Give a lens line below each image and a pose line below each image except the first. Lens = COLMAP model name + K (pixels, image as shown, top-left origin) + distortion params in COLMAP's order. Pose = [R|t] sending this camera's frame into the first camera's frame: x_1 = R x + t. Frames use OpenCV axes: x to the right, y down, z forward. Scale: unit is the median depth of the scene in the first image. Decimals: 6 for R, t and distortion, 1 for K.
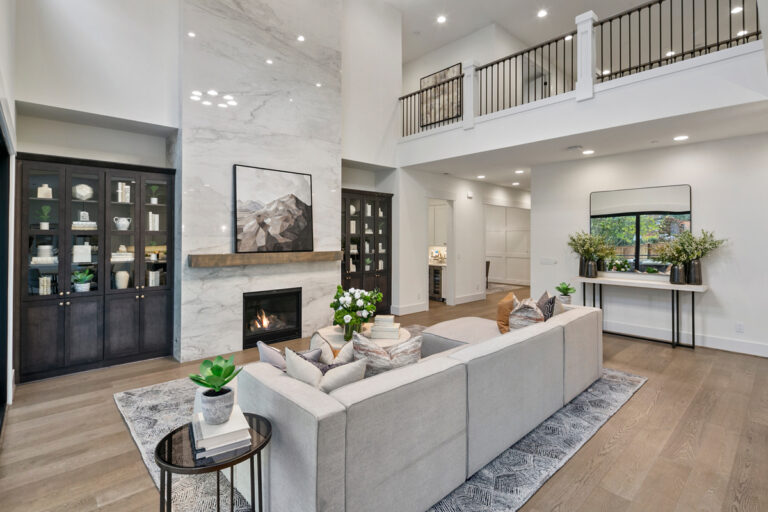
lens RADIAL K [[377.6, 0, 382.0], [0, 377.6, 235.9], [0, 0, 1]] dist [0.001907, 0.000166]
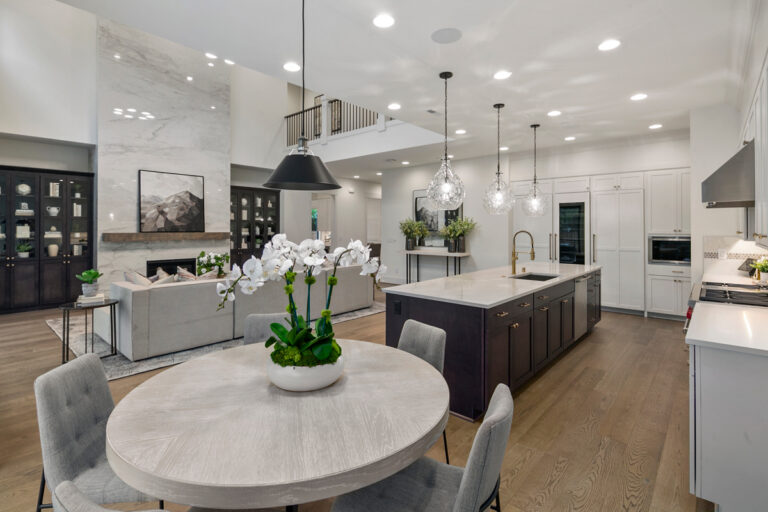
lens RADIAL K [[374.4, 0, 382.5], [0, 374.4, 227.1], [0, 0, 1]] dist [-0.001538, -0.000896]
pose [[0.994681, -0.000848, 0.103000, 0.357413], [0.000575, 0.999996, 0.002676, 0.021187], [-0.103002, -0.002603, 0.994678, -0.470192]]
